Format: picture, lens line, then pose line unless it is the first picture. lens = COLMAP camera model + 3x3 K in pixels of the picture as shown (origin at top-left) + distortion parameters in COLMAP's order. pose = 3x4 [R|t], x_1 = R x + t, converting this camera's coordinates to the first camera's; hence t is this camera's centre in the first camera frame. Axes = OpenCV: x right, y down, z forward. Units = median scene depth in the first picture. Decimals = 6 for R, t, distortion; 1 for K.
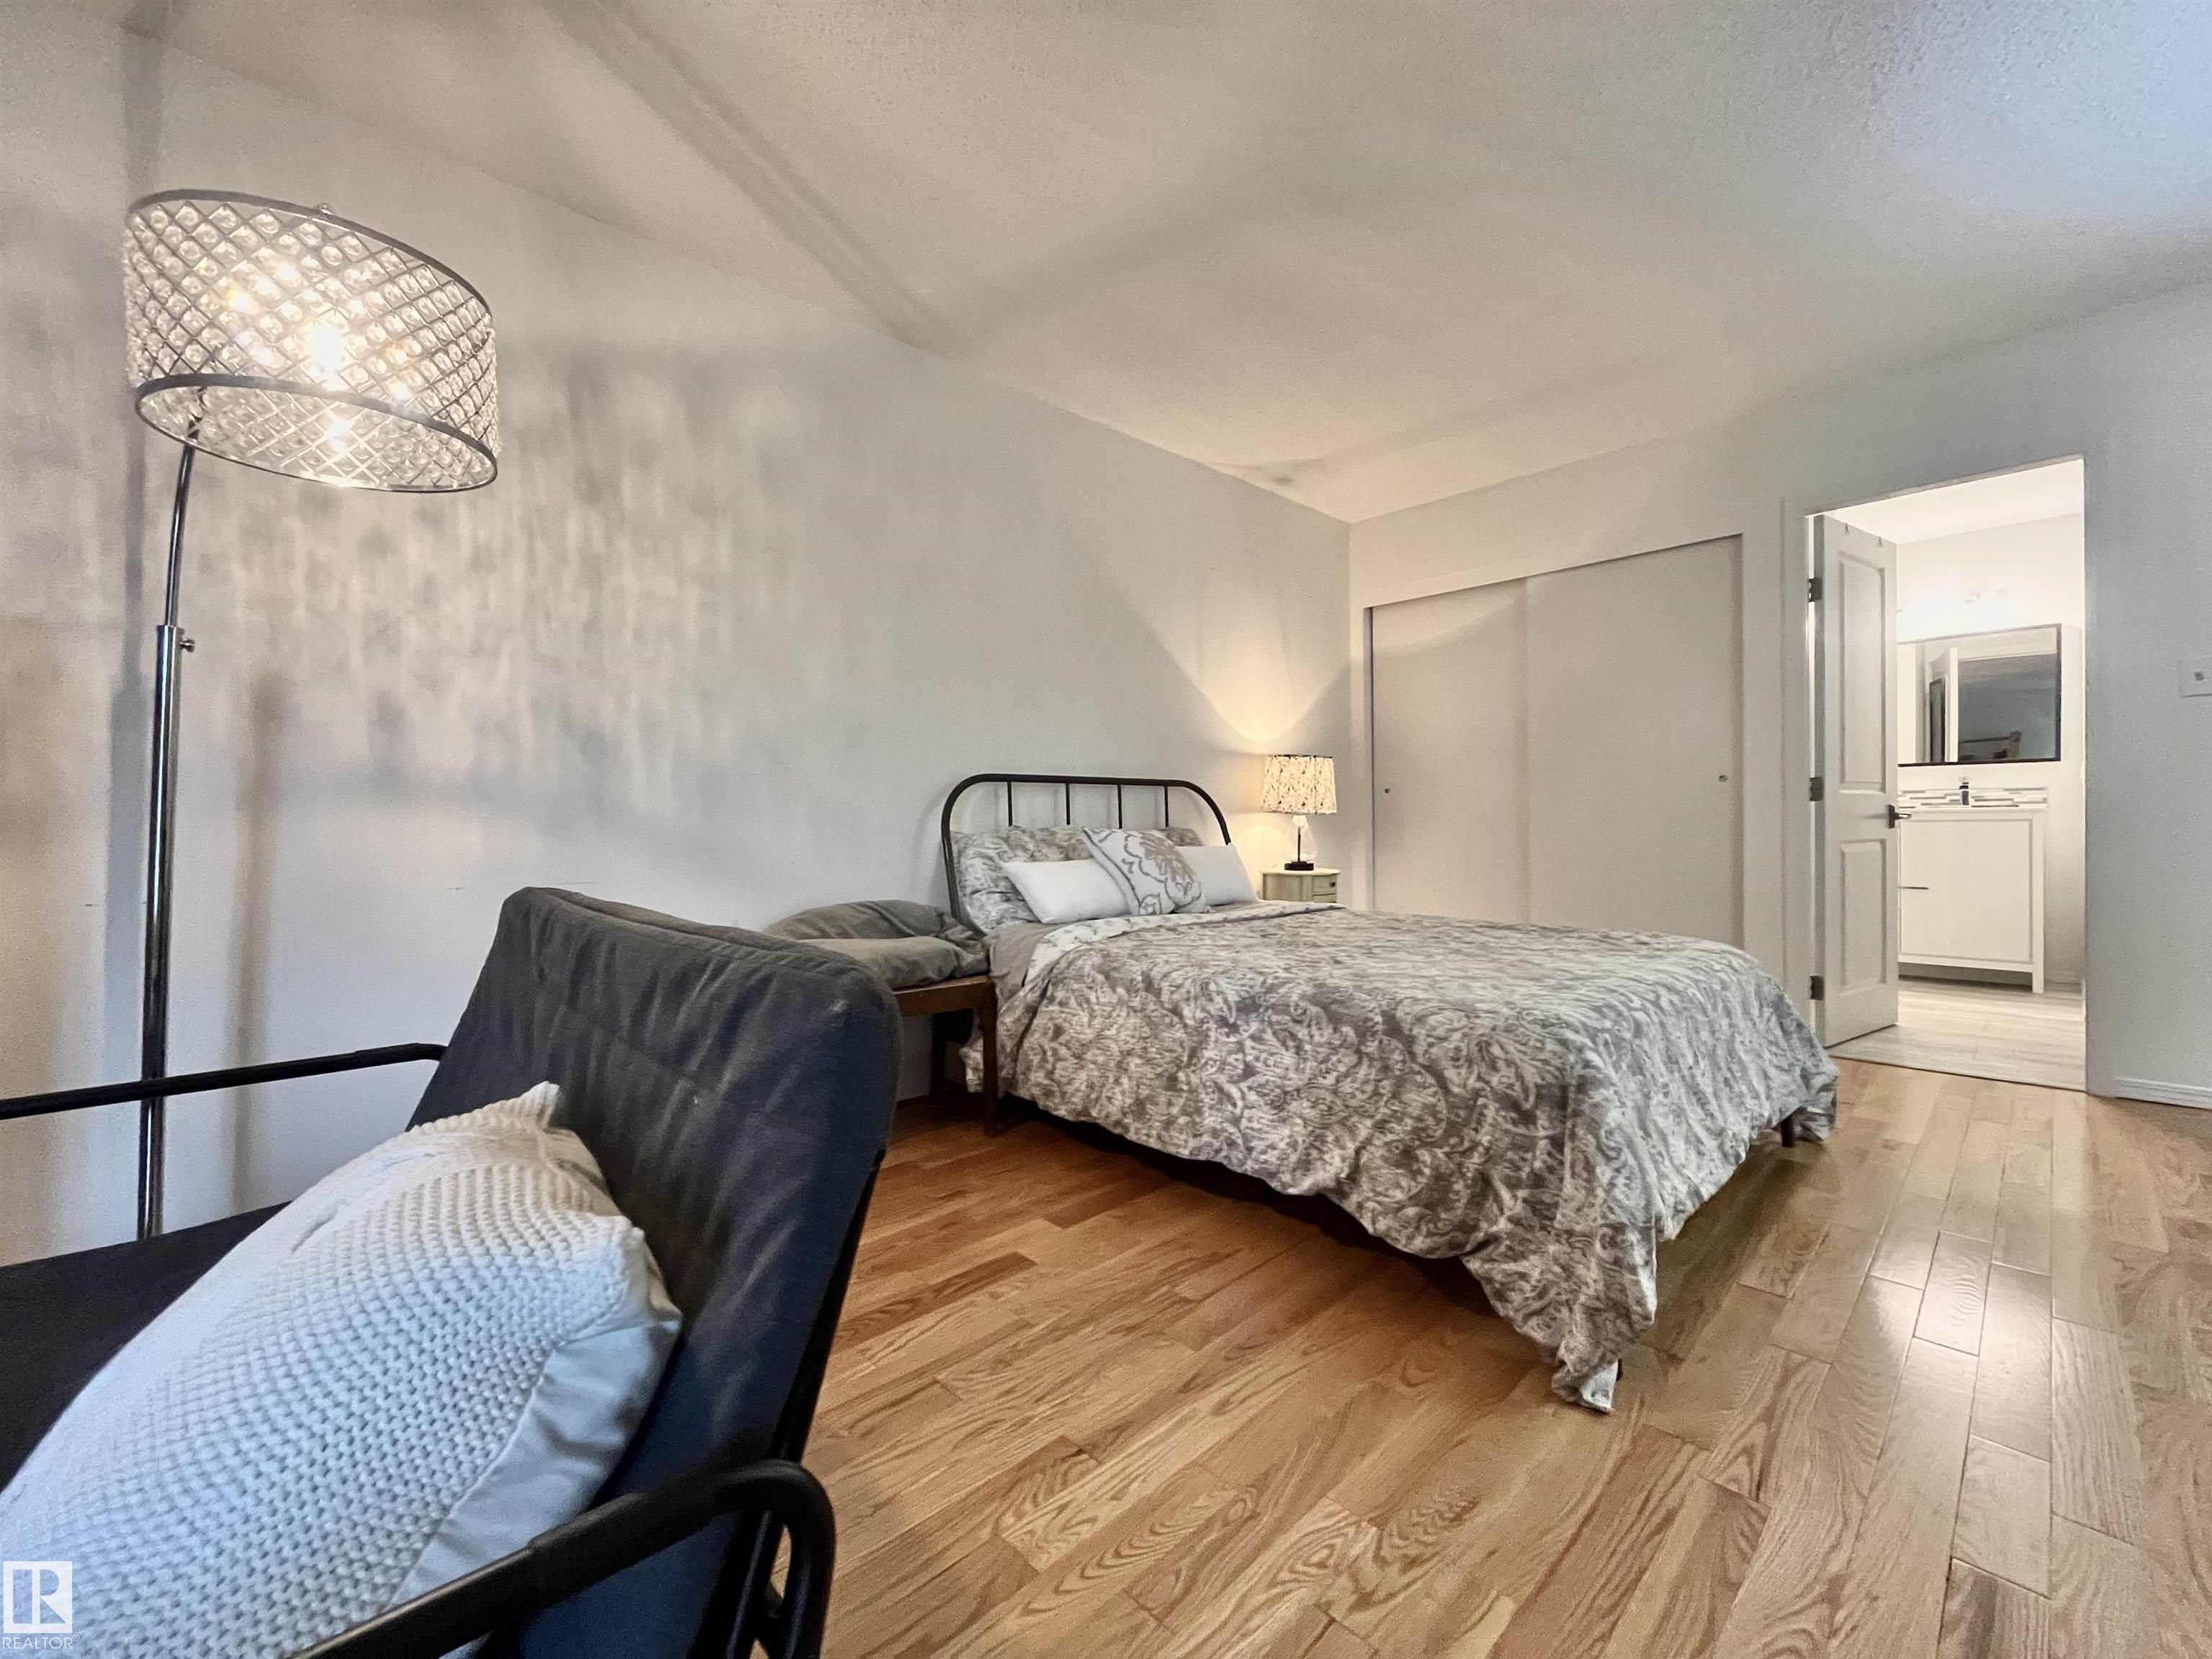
lens RADIAL K [[901.3, 0, 1118.8], [0, 901.3, 825.4], [0, 0, 1]] dist [-0.000344, -0.001401]
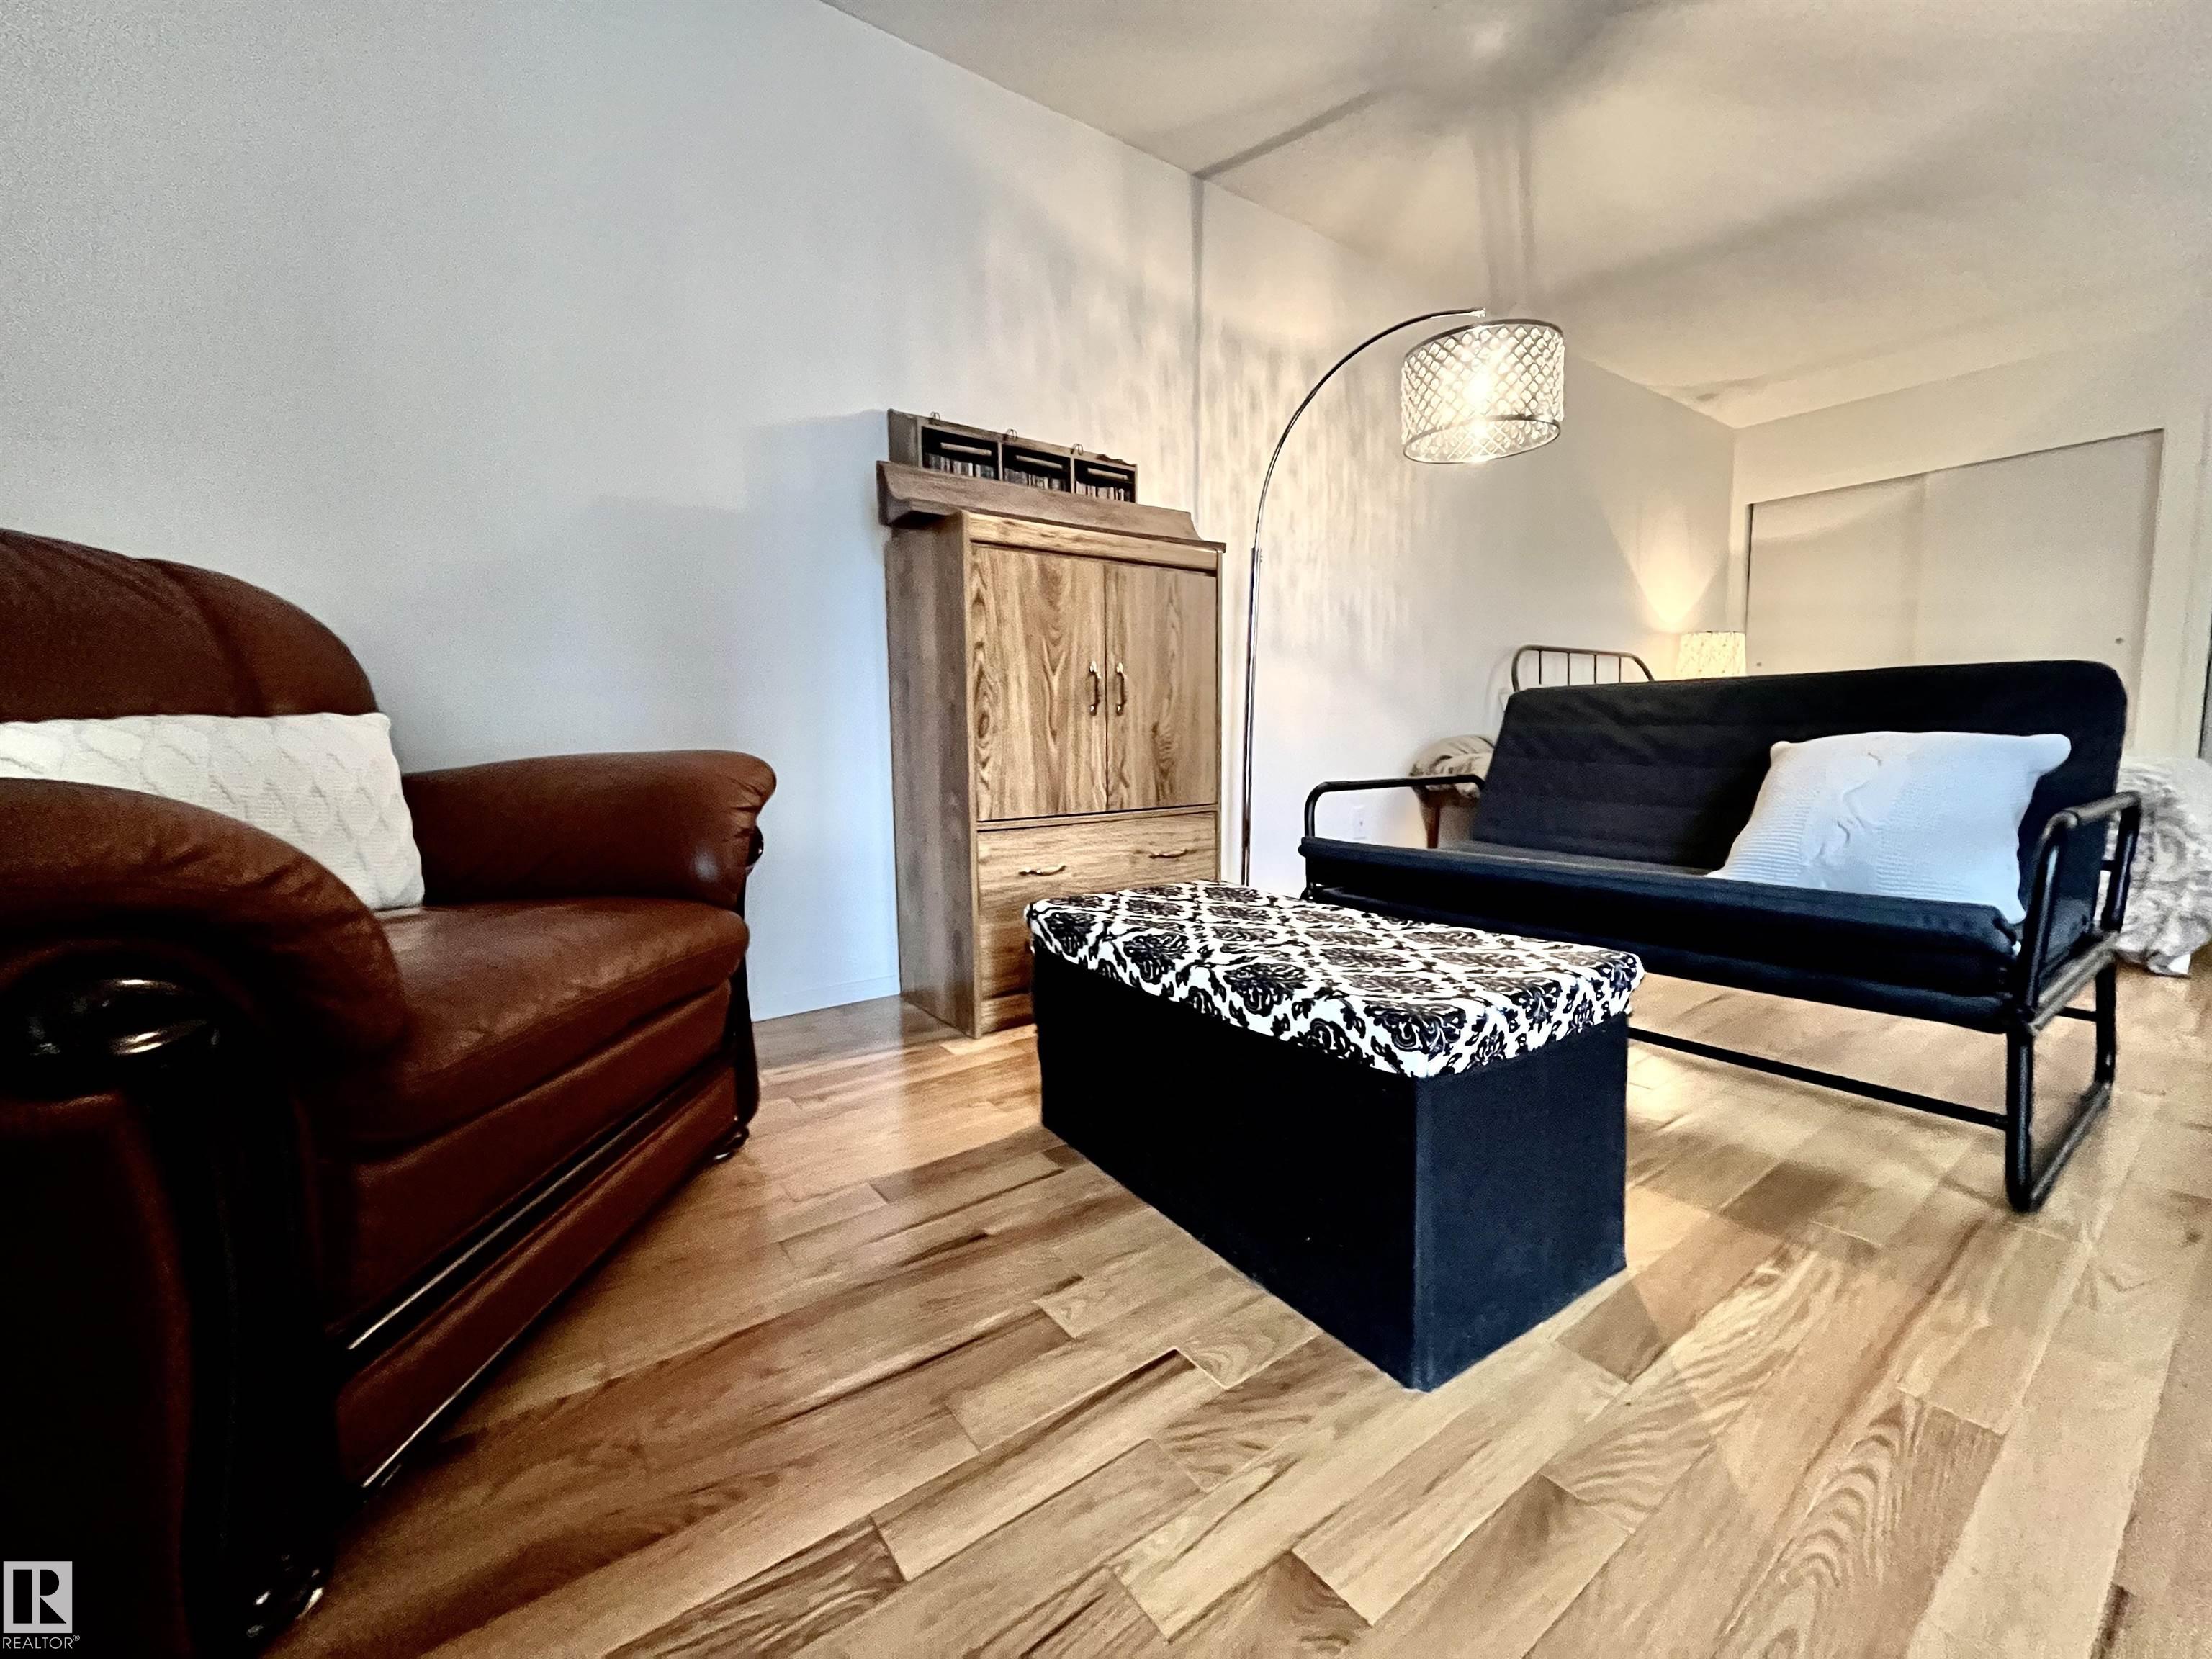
lens RADIAL K [[901.3, 0, 1114.7], [0, 901.3, 827.6], [0, 0, 1]] dist [-0.000344, -0.001401]
pose [[0.992173, 0.004193, -0.124797, -0.850028], [0.008174, 0.995111, 0.098419, 0.111004], [0.124599, -0.098669, 0.987289, -0.621085]]
